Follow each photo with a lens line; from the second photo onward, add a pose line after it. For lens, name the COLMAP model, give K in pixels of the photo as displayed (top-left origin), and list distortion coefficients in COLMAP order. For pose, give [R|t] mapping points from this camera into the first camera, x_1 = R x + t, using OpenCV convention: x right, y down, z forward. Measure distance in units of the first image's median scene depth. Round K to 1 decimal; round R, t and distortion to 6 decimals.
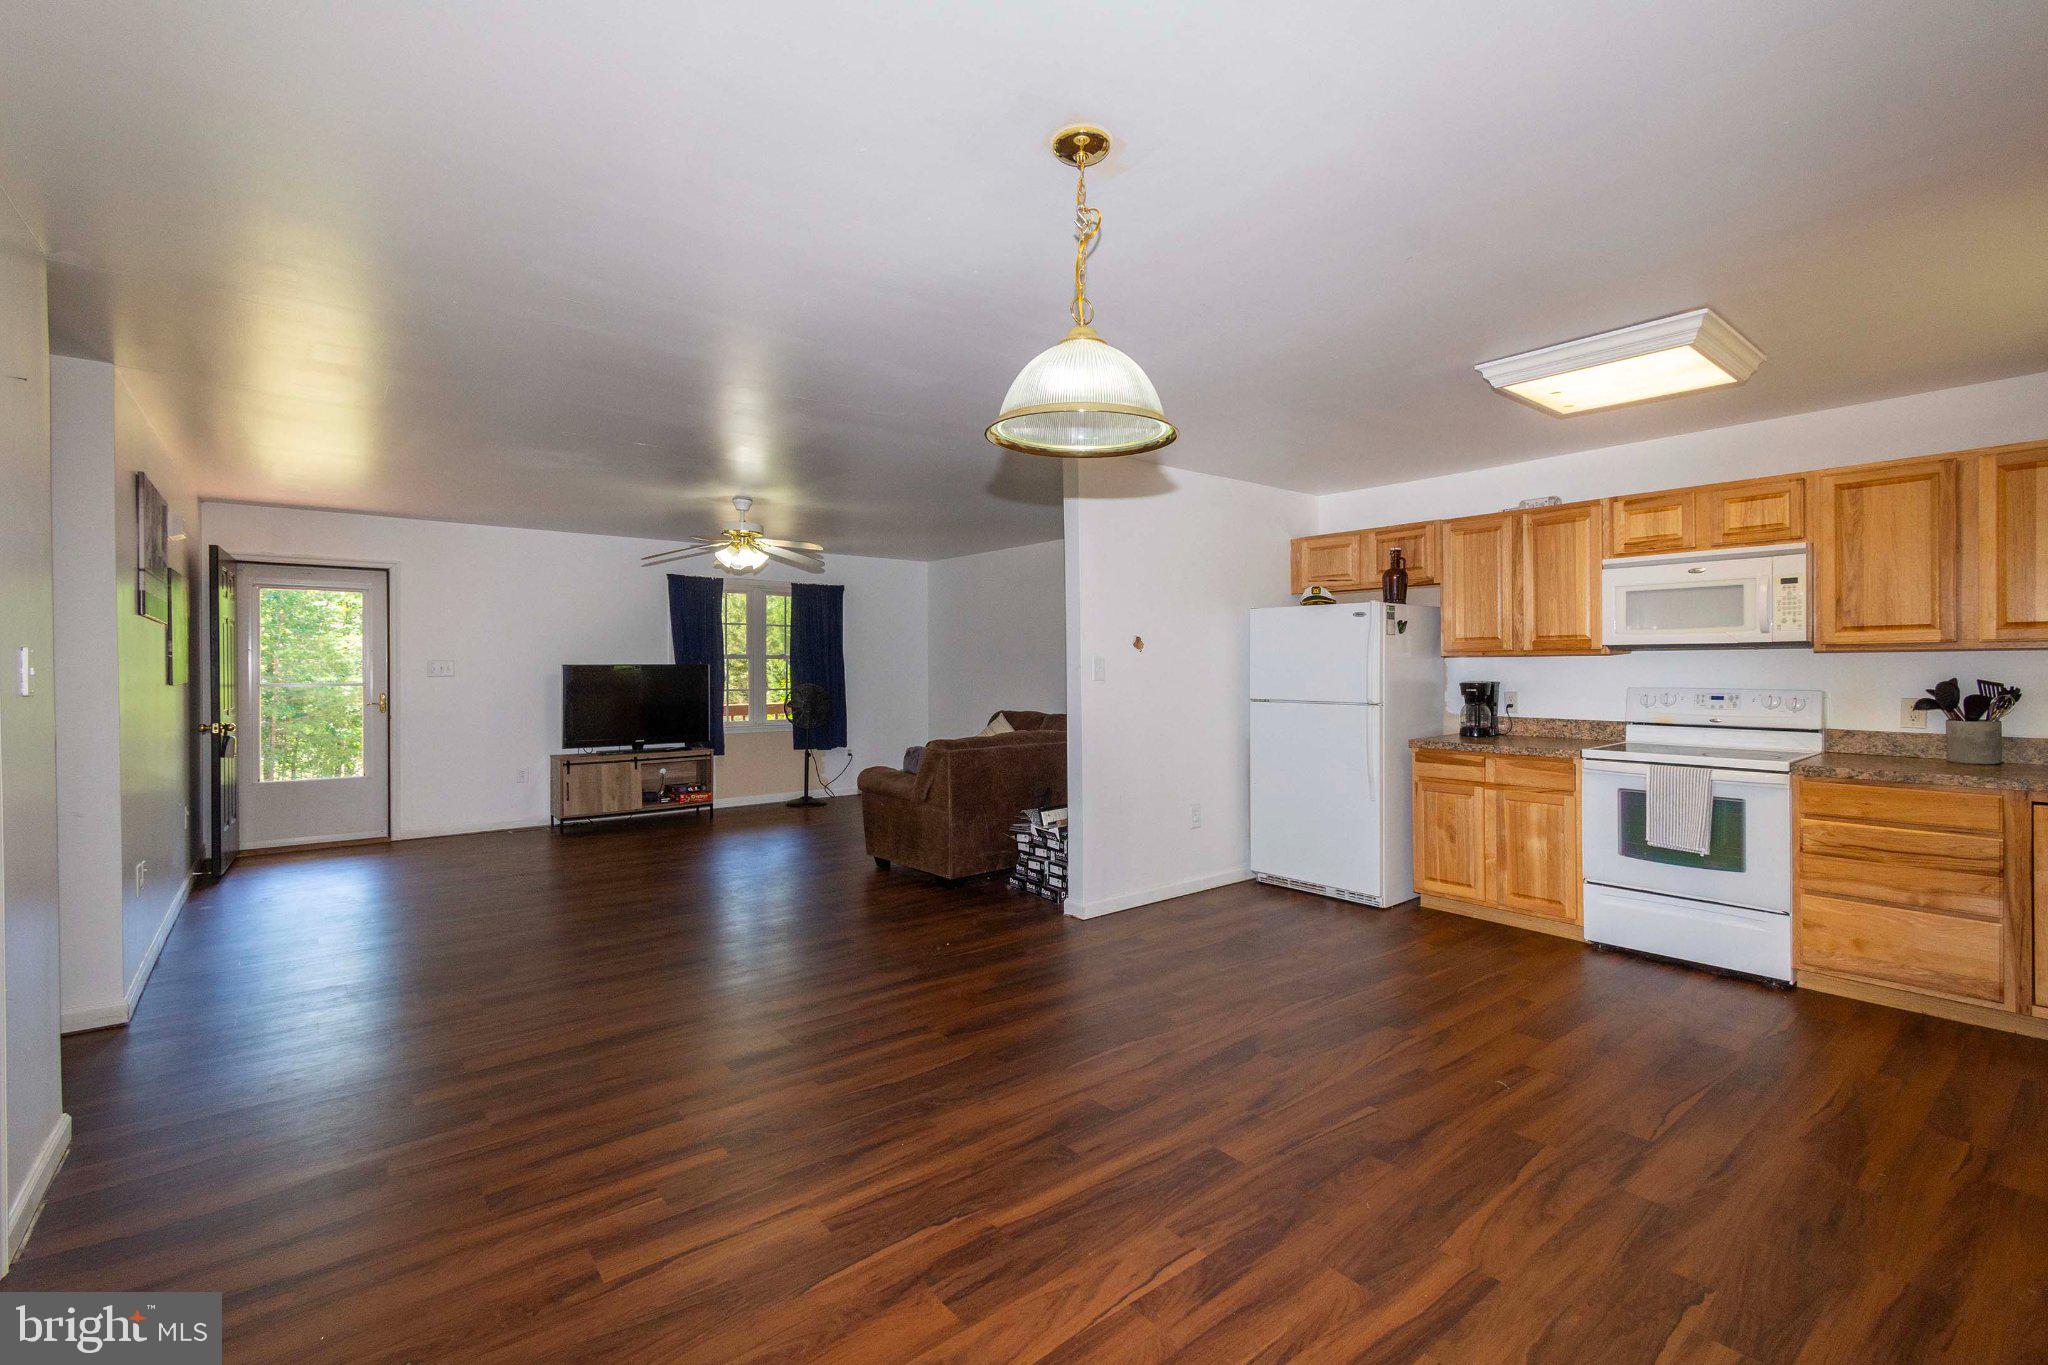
lens RADIAL K [[905.2, 0, 1028.7], [0, 905.2, 670.6], [0, 0, 1]] dist [0.003227, -0.000791]
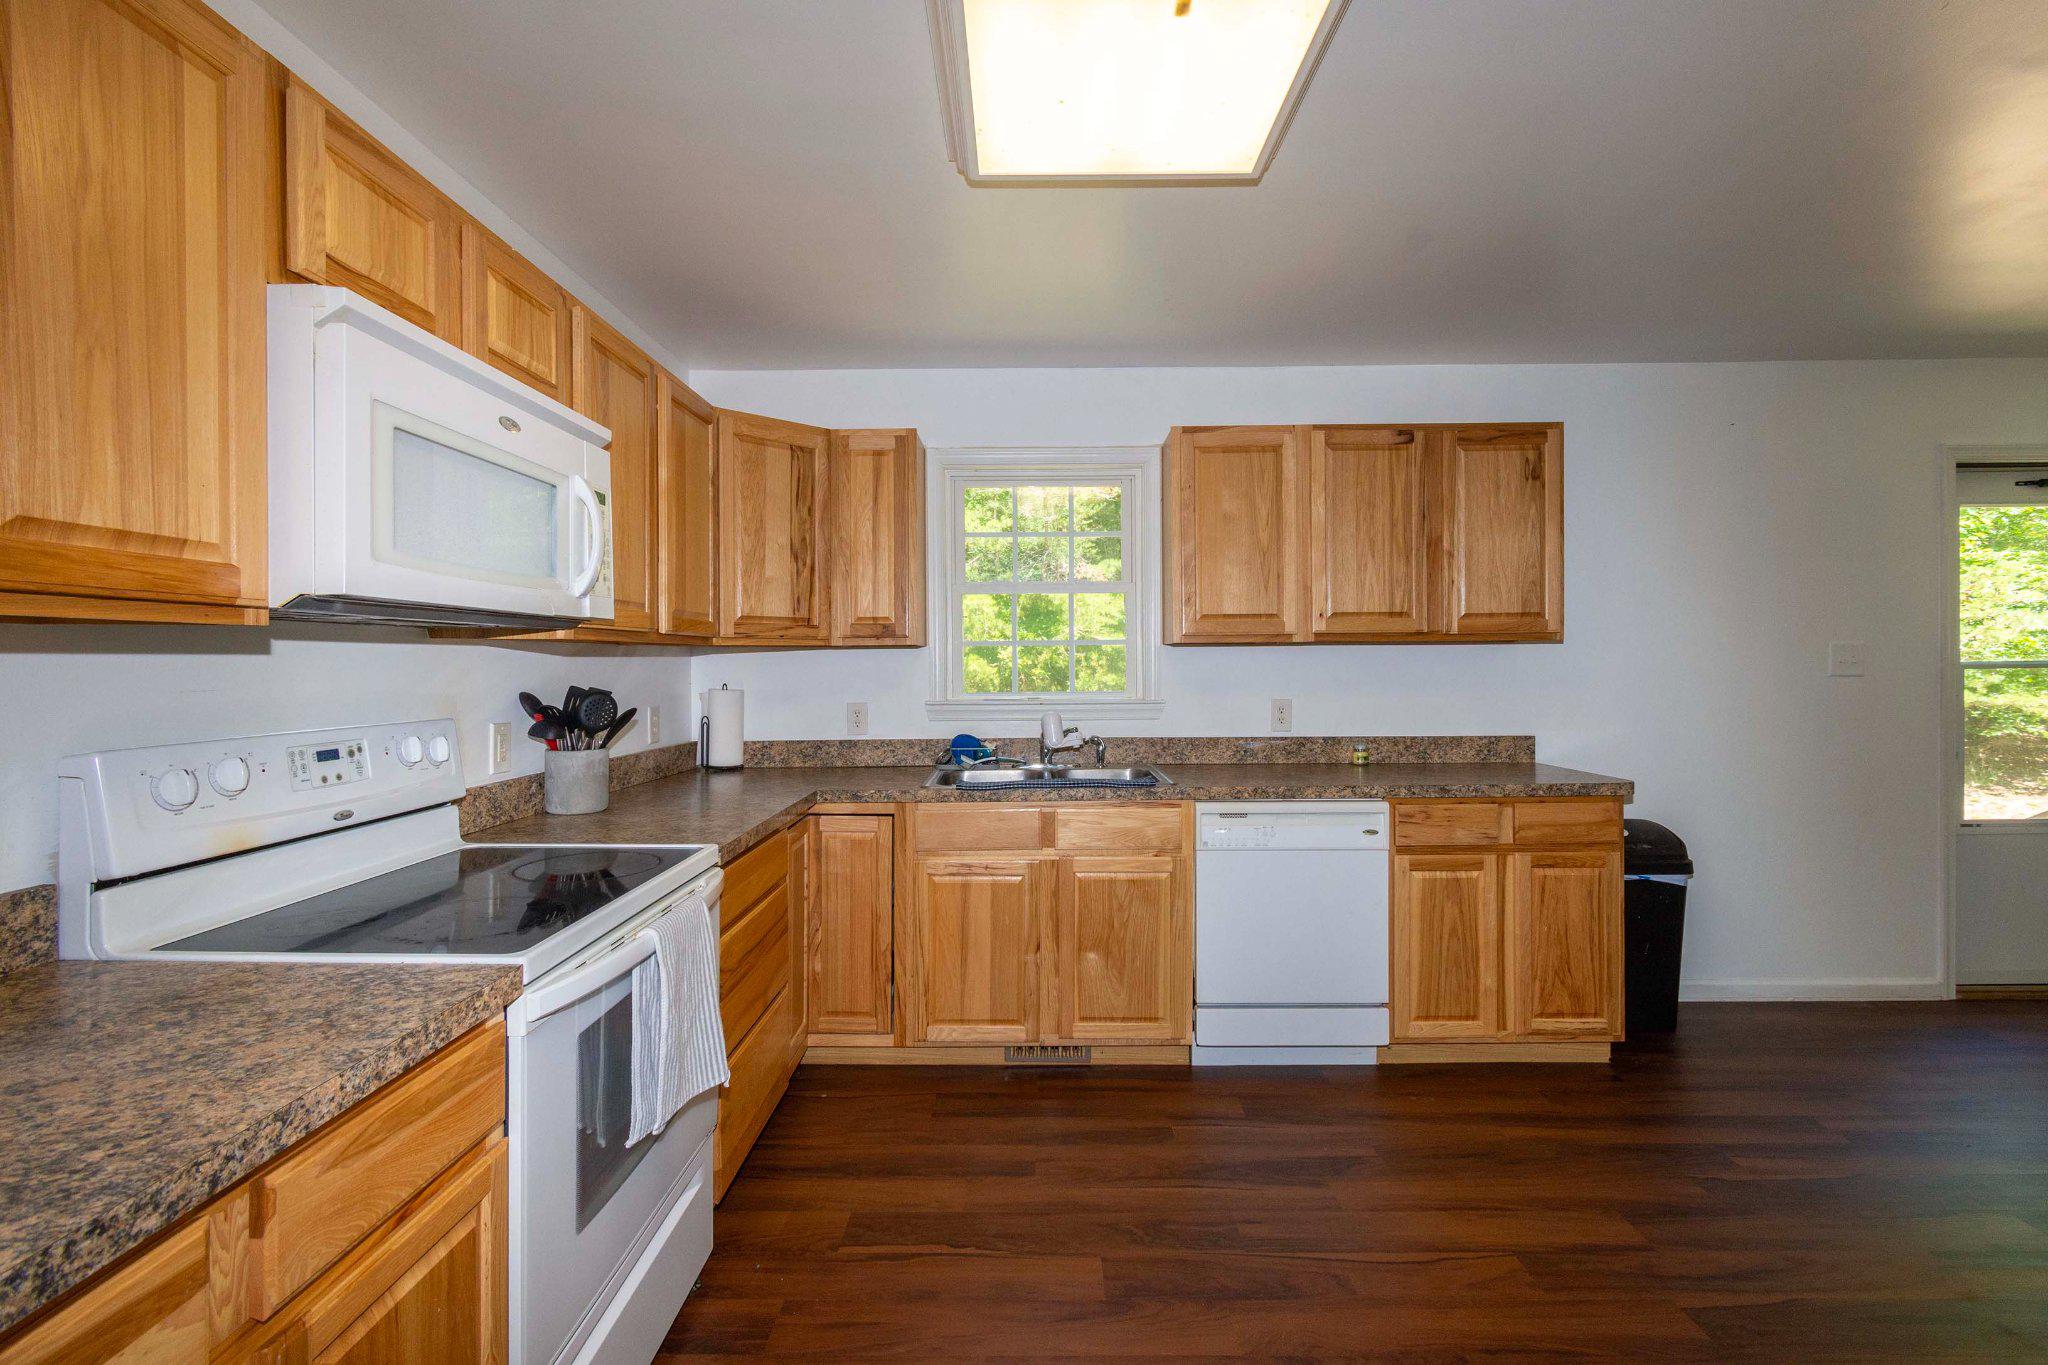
lens RADIAL K [[905.2, 0, 1028.7], [0, 905.2, 670.6], [0, 0, 1]] dist [0.003227, -0.000791]
pose [[-0.776078, 0.000624, 0.630637, 0.264334], [0.010266, 0.999880, 0.011644, -0.005258], [-0.630553, 0.015511, -0.775991, 0.971867]]
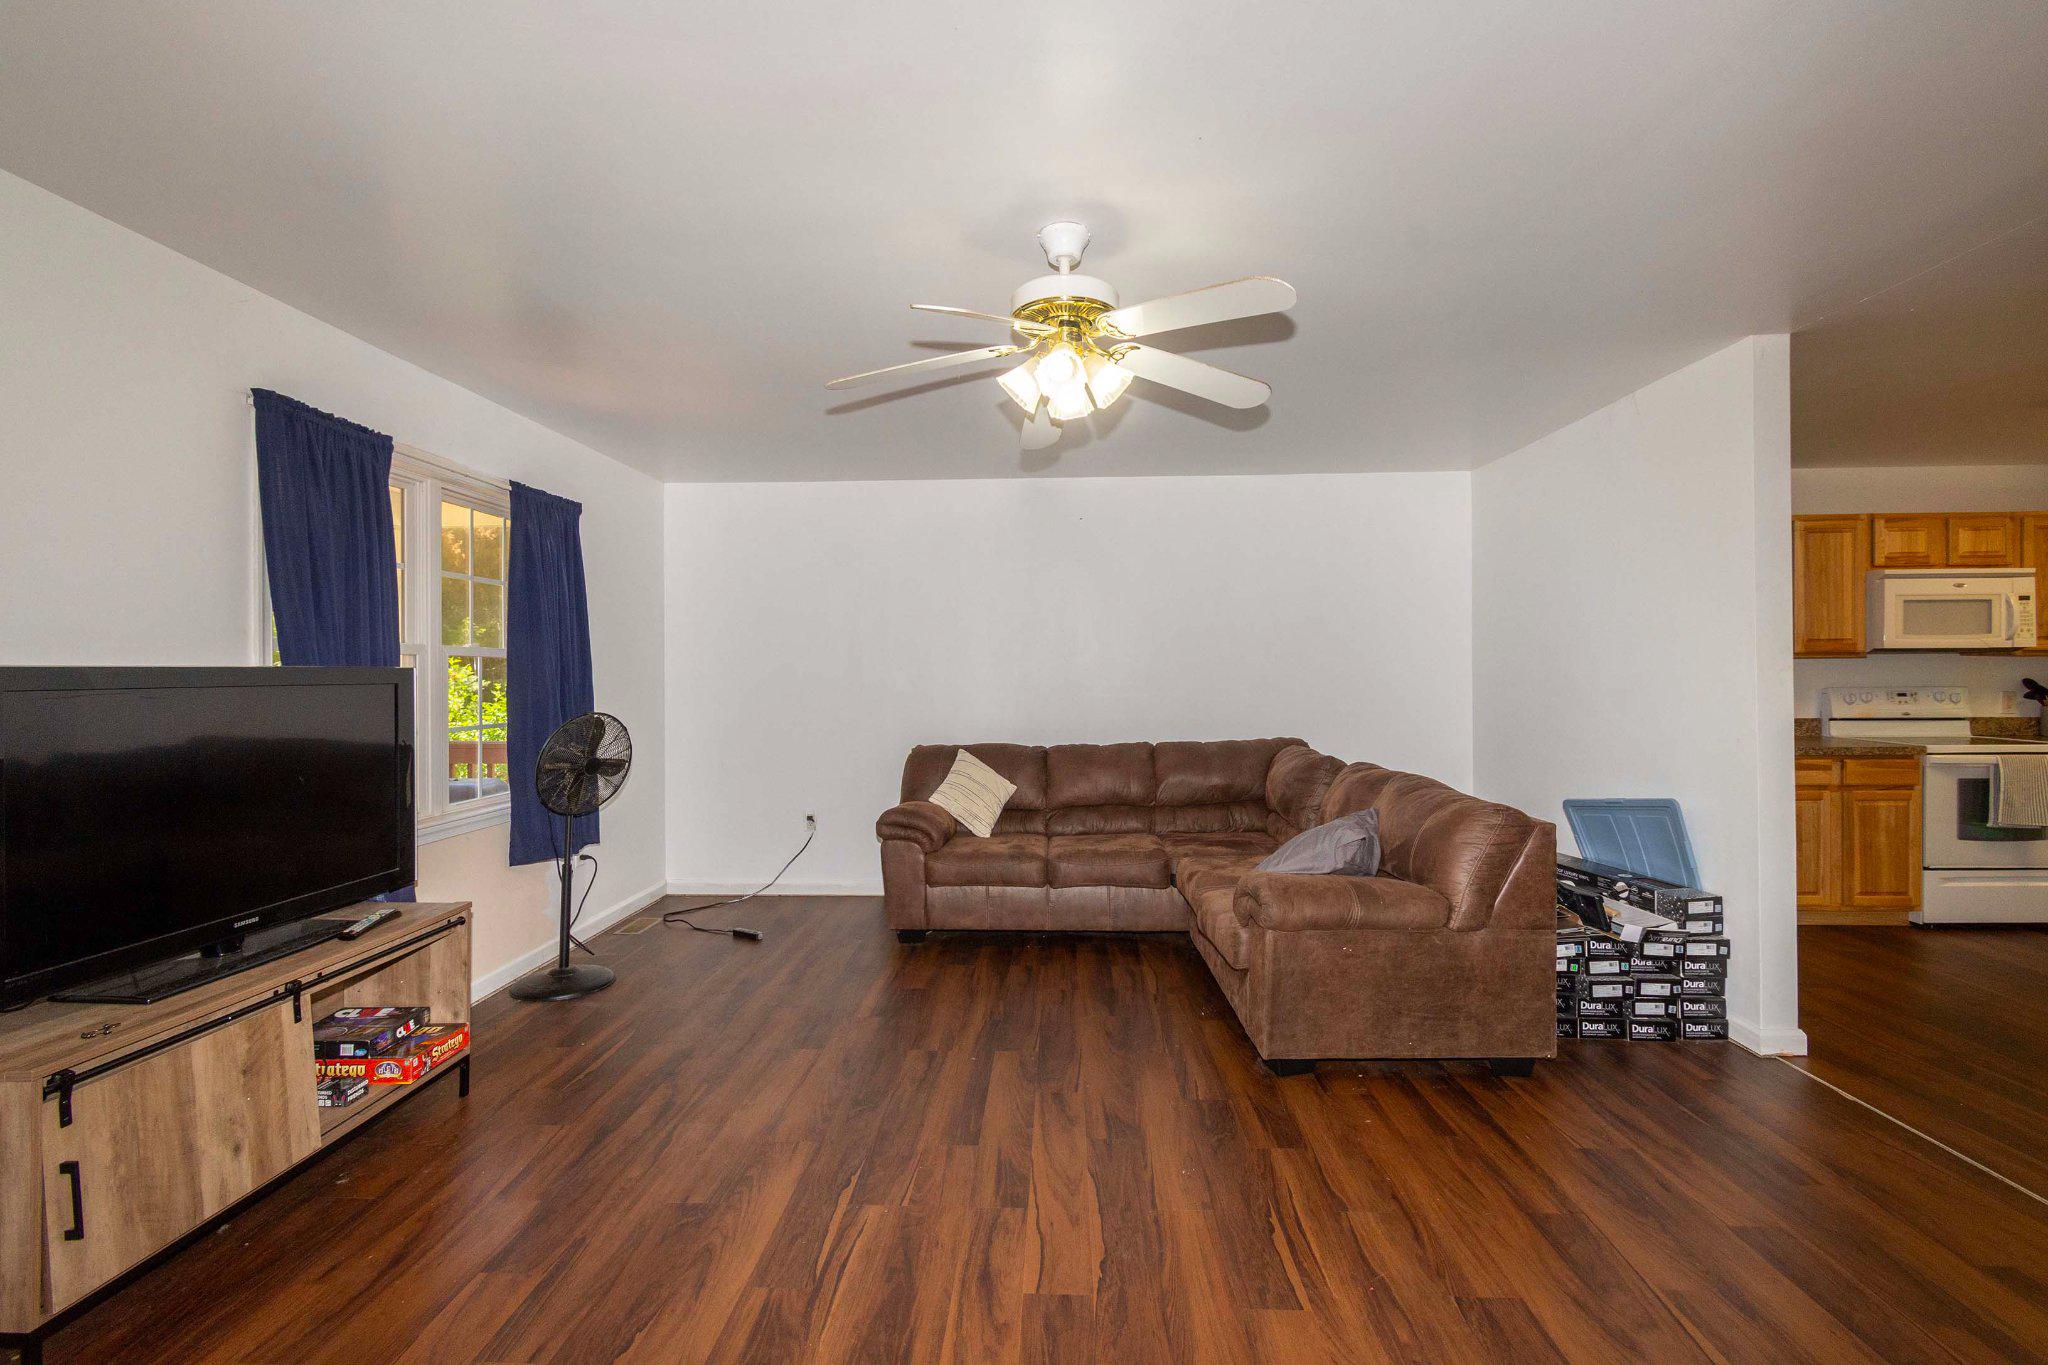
lens RADIAL K [[905.2, 0, 1028.7], [0, 905.2, 670.6], [0, 0, 1]] dist [0.003227, -0.000791]
pose [[0.651319, -0.000967, 0.758804, -0.771026], [0.007648, 0.999957, -0.005290, -0.003098], [-0.758766, 0.009249, 0.651298, 0.959598]]
